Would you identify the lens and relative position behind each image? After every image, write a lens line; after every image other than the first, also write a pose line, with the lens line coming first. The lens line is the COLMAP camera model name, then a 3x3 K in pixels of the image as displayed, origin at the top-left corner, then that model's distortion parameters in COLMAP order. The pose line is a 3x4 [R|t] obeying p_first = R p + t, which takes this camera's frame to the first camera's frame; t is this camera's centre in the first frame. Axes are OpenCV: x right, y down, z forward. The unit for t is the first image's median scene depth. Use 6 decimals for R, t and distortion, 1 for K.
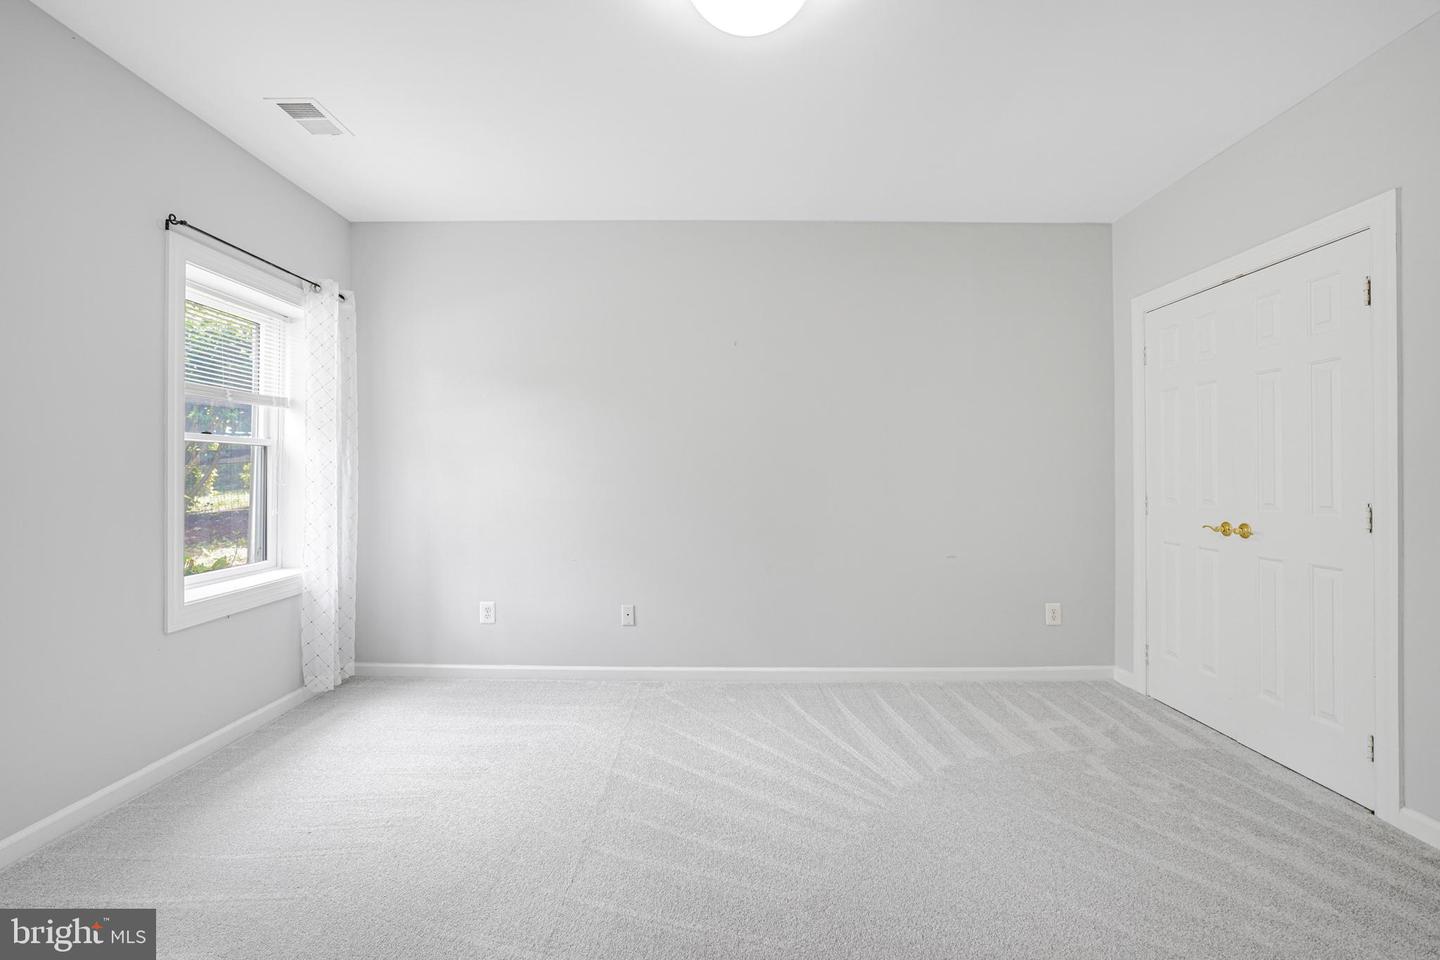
lens RADIAL K [[667.8, 0, 720.2], [0, 667.8, 465.7], [0, 0, 1]] dist [-0.024107, 0.000562]
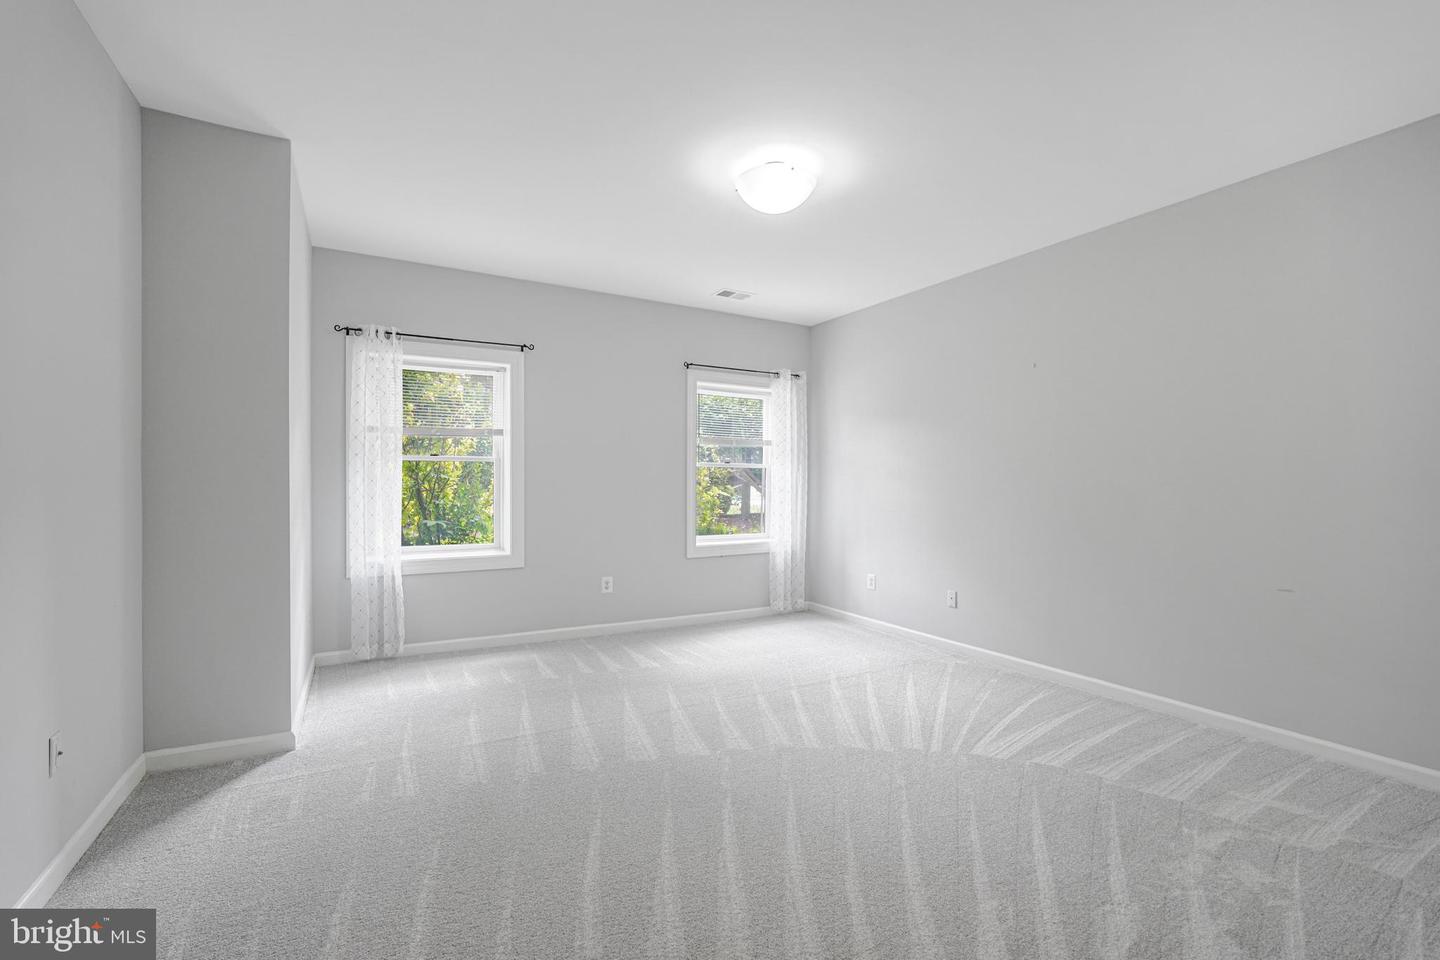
lens RADIAL K [[652.5, 0, 720.0], [0, 652.5, 480.0], [0, 0, 1]] dist [0.000575, 0.000274]
pose [[0.487142, -0.006179, -0.873301, 0.817418], [0.009149, 0.999956, -0.001971, 0.003379], [0.873275, -0.007030, 0.487178, 0.045682]]
